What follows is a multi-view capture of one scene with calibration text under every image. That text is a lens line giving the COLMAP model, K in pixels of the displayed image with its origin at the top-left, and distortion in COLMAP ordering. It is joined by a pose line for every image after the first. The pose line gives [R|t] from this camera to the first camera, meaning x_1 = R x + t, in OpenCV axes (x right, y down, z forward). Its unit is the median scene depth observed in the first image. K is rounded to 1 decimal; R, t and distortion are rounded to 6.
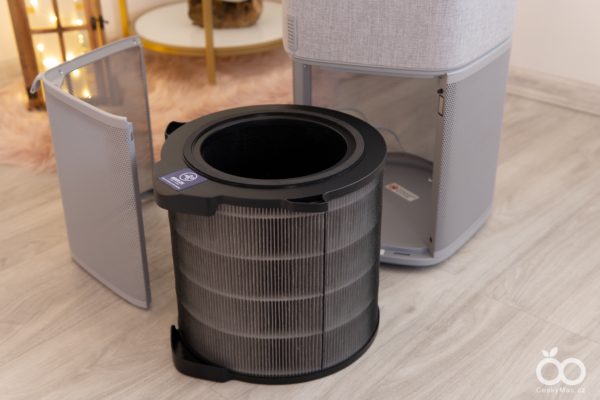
lens RADIAL K [[761.4, 0, 300.0], [0, 761.4, 200.0], [0, 0, 1]] dist [0.020084, 0.089027]
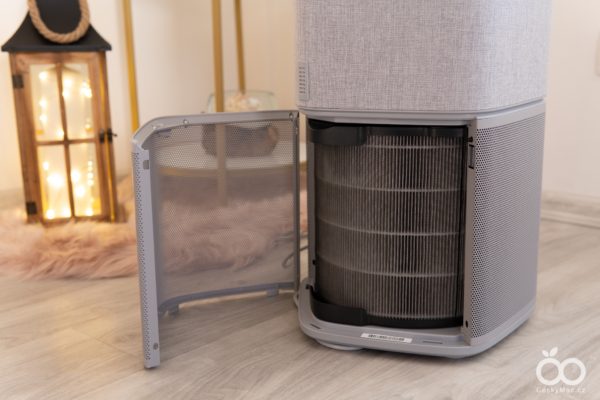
lens RADIAL K [[769.8, 0, 300.0], [0, 769.8, 200.0], [0, 0, 1]] dist [0.018703, 0.024859]
pose [[0.999590, 0.002847, -0.028502, 0.009127], [-0.010305, 0.964164, -0.265108, 0.122858], [0.026725, 0.265293, 0.963797, 0.112337]]
